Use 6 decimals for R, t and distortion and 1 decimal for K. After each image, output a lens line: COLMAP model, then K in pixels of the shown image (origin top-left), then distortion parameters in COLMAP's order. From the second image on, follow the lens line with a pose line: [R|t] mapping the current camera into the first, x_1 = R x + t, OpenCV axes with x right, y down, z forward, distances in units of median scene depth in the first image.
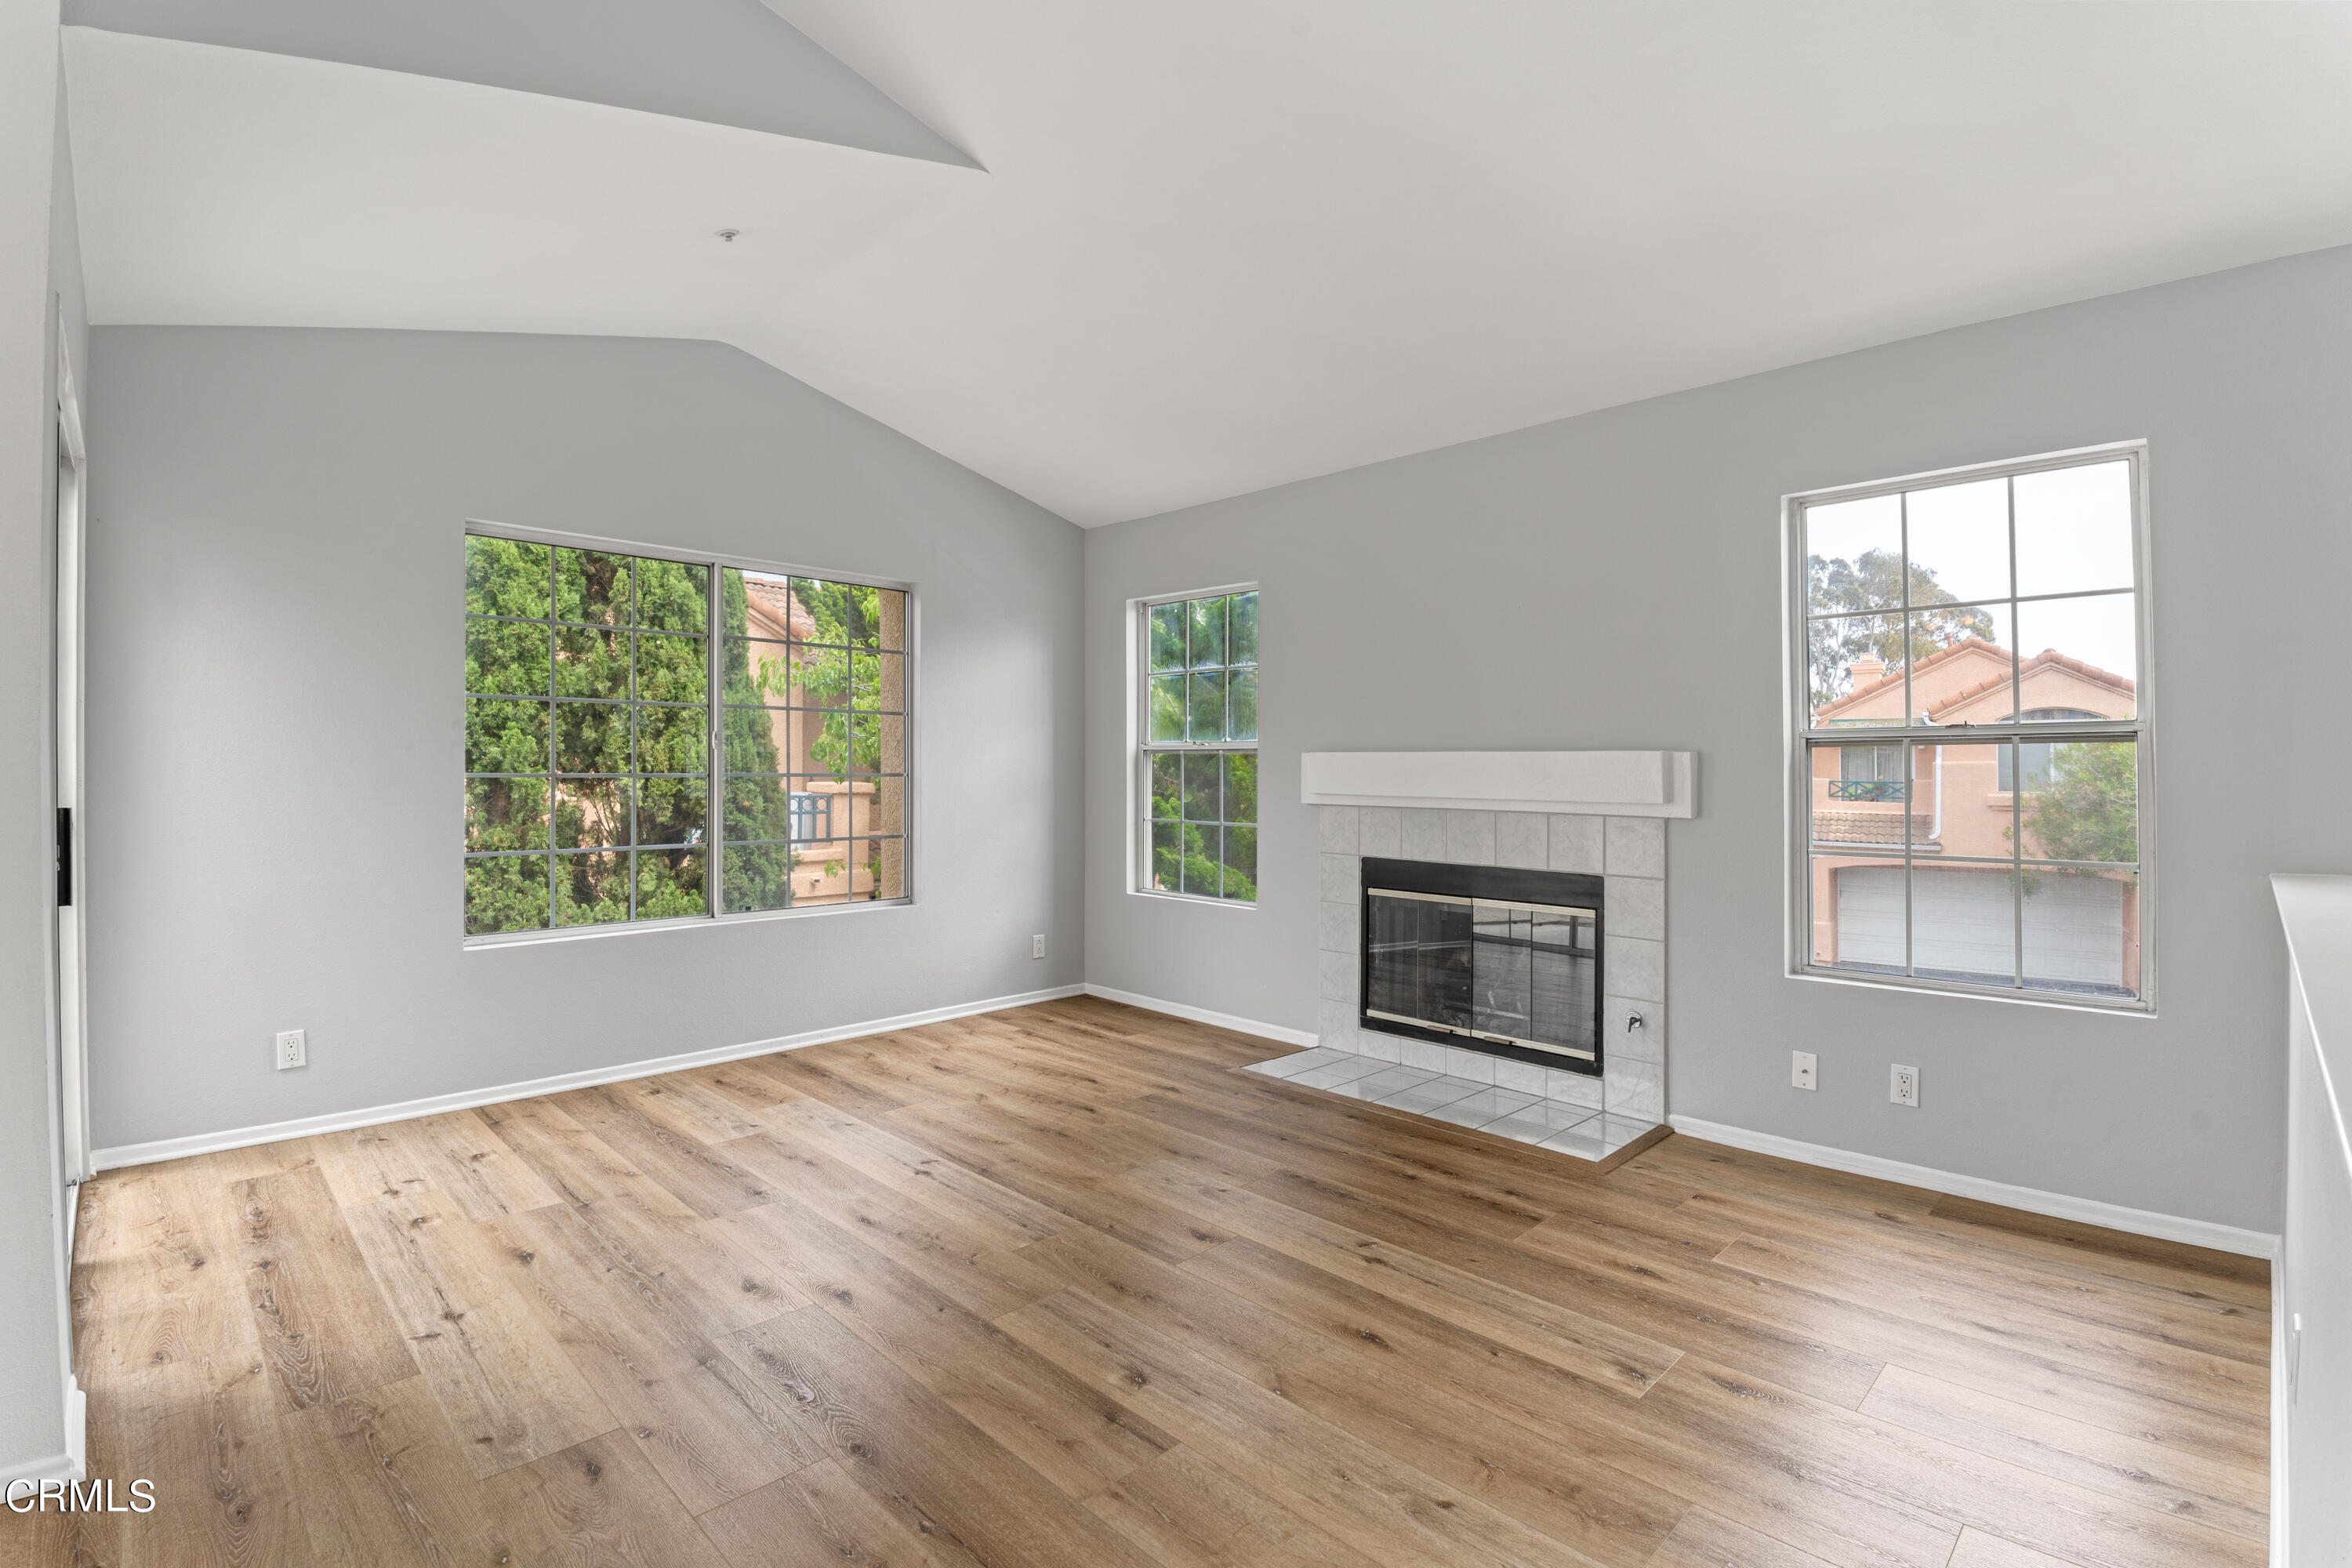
lens RADIAL K [[1073.7, 0, 1194.2], [0, 1073.7, 738.5], [0, 0, 1]] dist [0.010346, -0.014963]
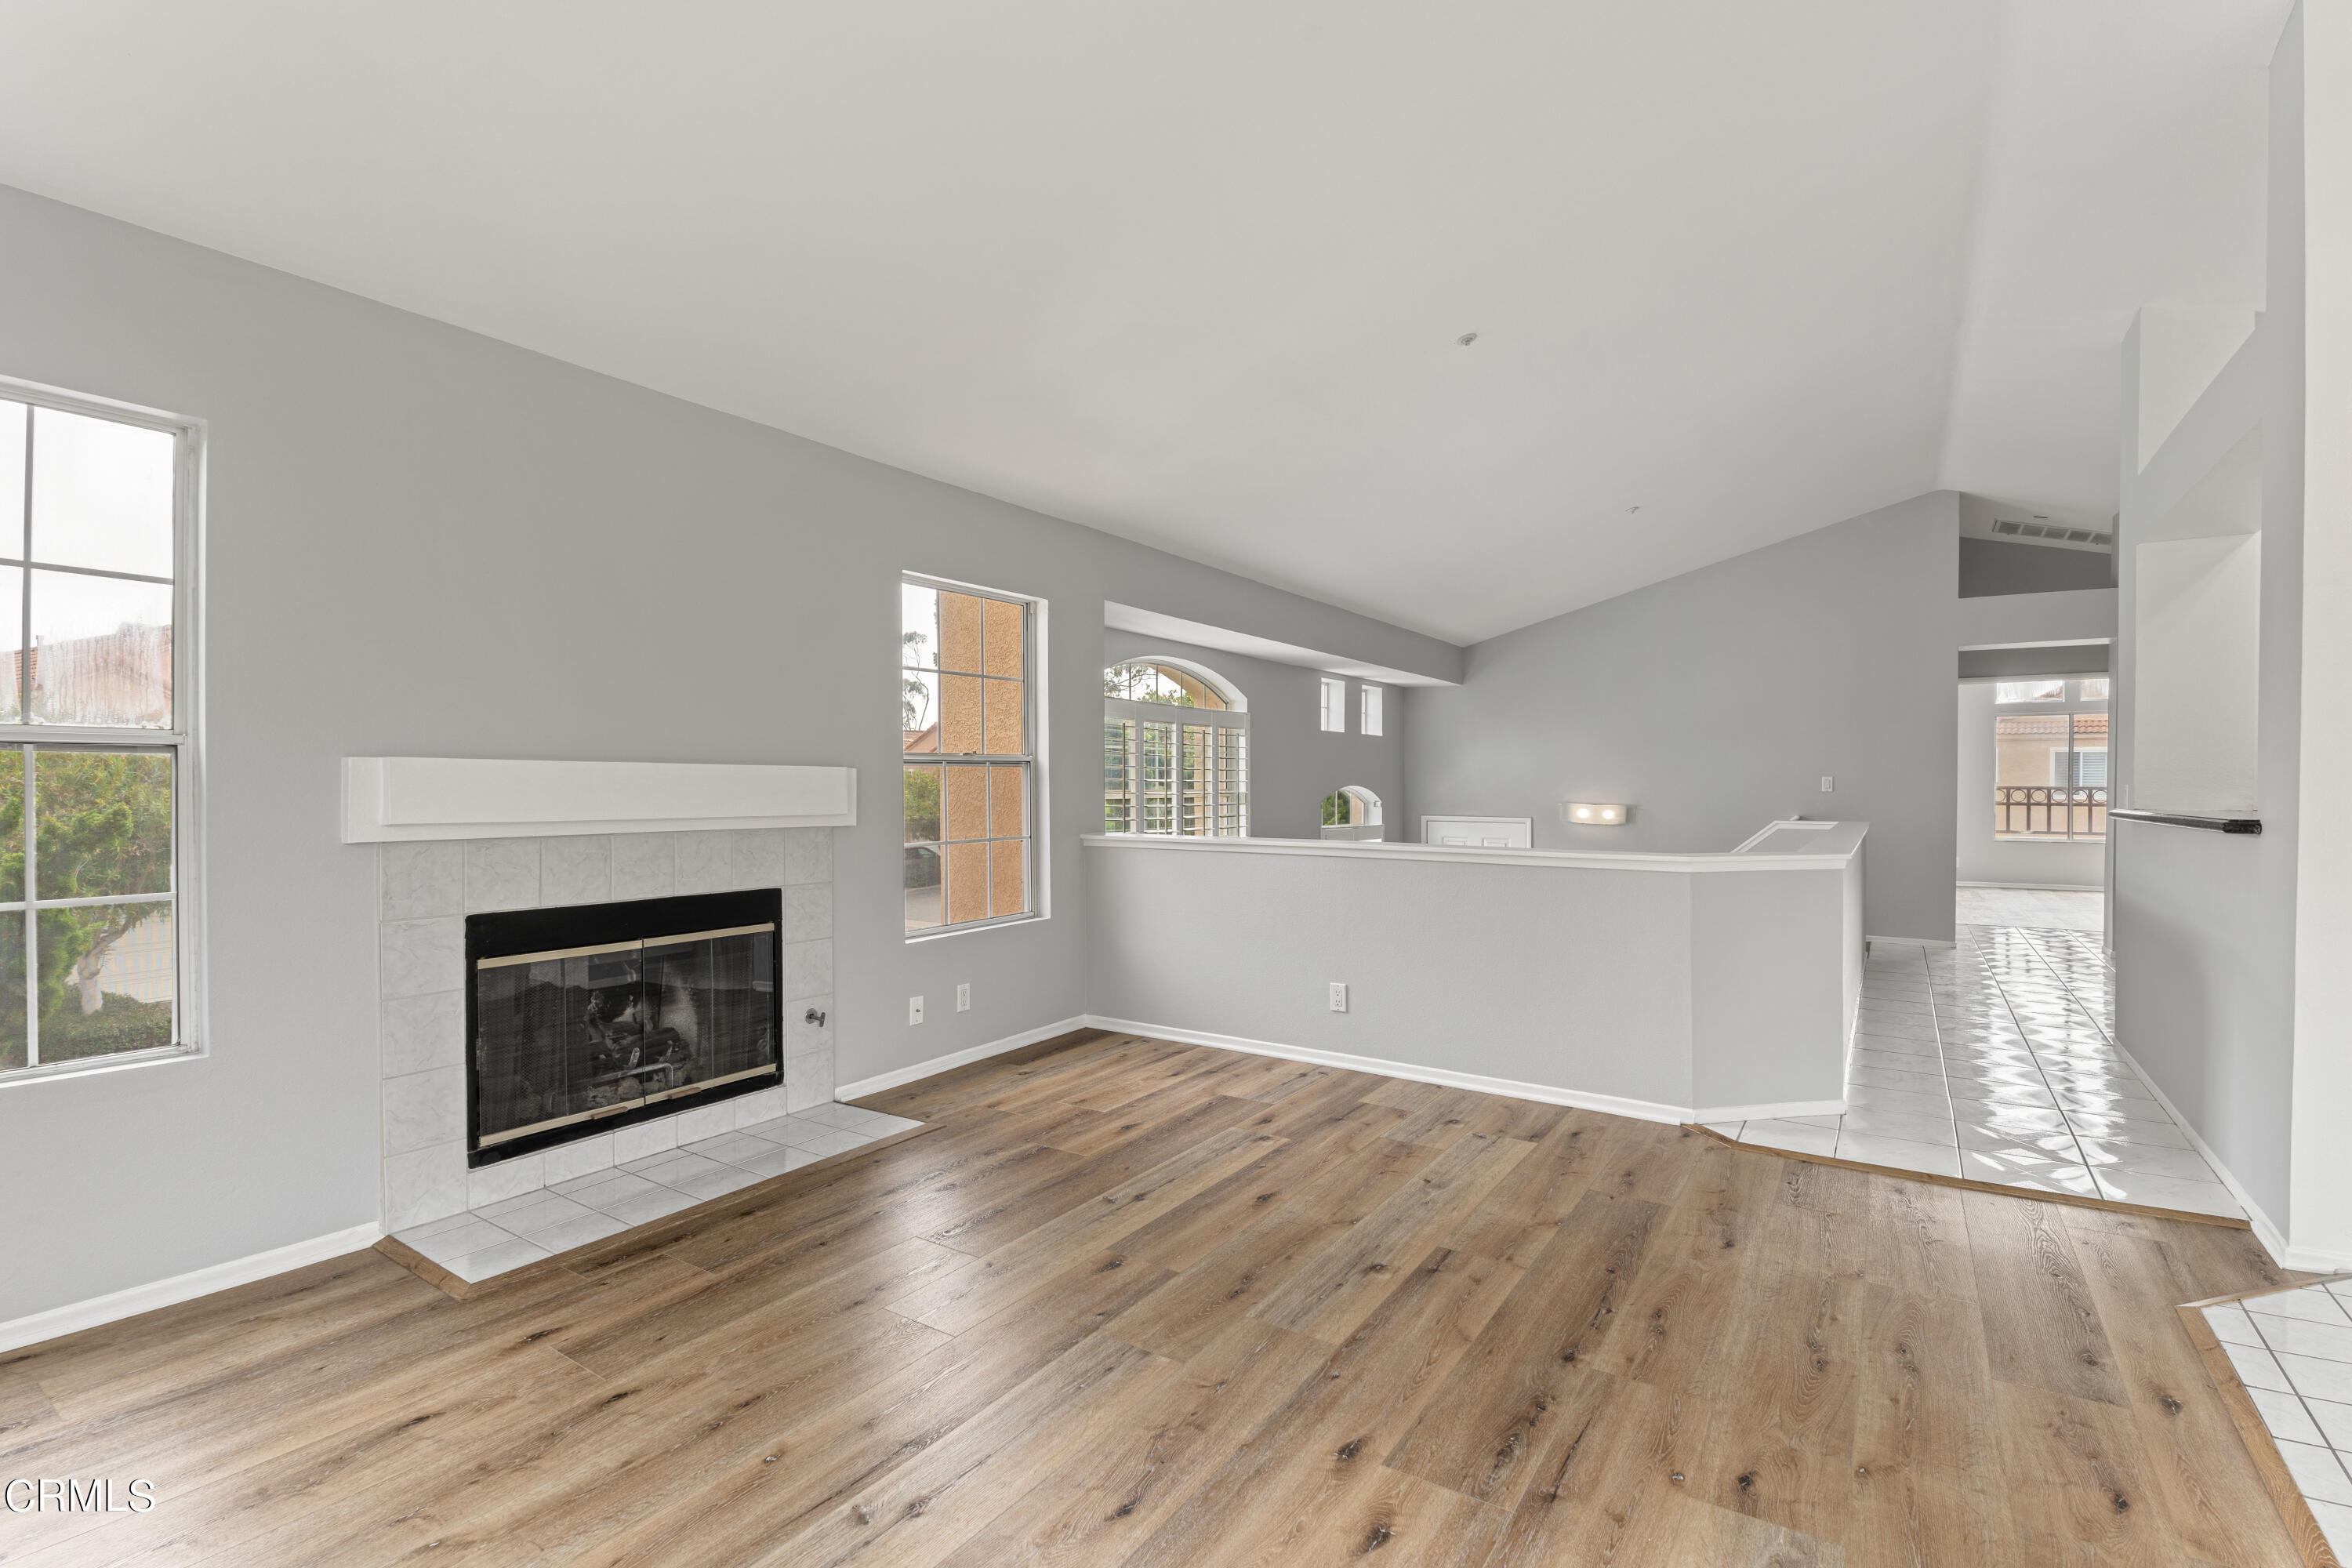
lens RADIAL K [[1073.7, 0, 1171.1], [0, 1073.7, 775.0], [0, 0, 1]] dist [0.010346, -0.014963]
pose [[-0.180350, 0.007151, 0.983577, -0.735471], [-0.023486, 0.999657, -0.011574, 0.025348], [-0.983322, -0.025188, -0.180120, 0.873202]]
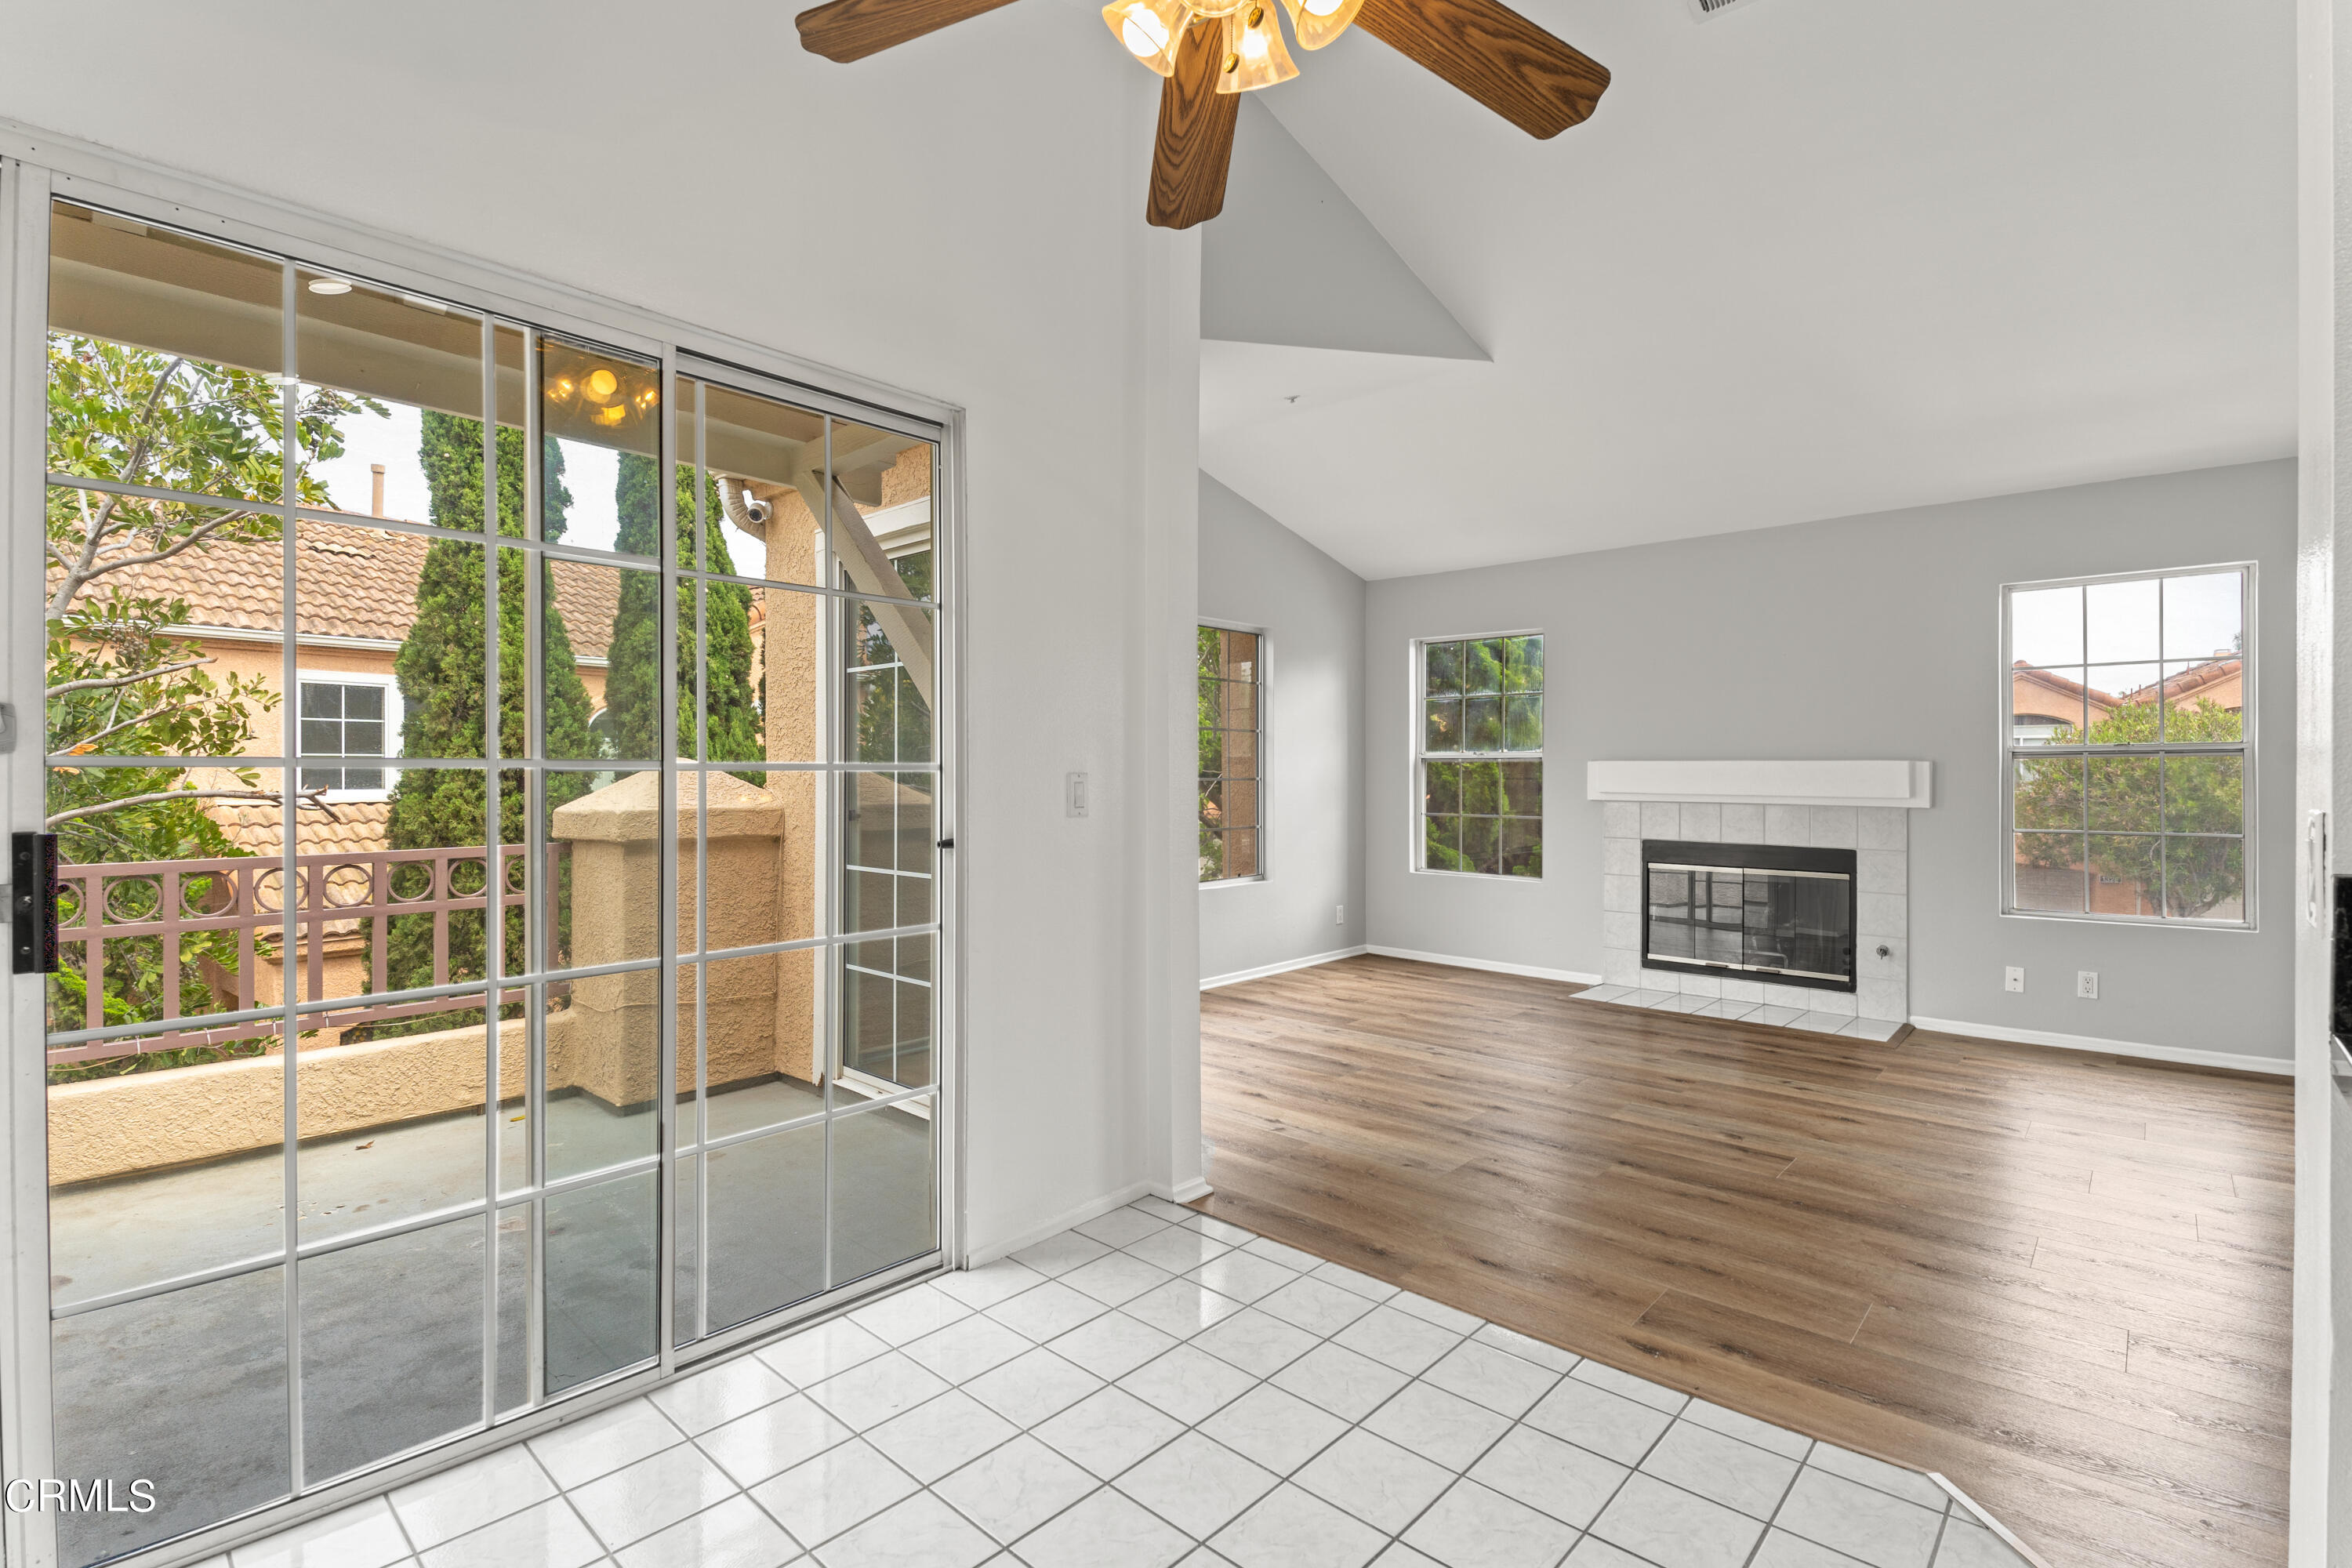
lens RADIAL K [[1073.7, 0, 1212.2], [0, 1073.7, 759.2], [0, 0, 1]] dist [0.010346, -0.014963]
pose [[0.998074, 0.001531, 0.062014, -0.574857], [-0.002465, 0.999885, 0.014986, -0.009639], [-0.061983, -0.015110, 0.997963, -0.363146]]
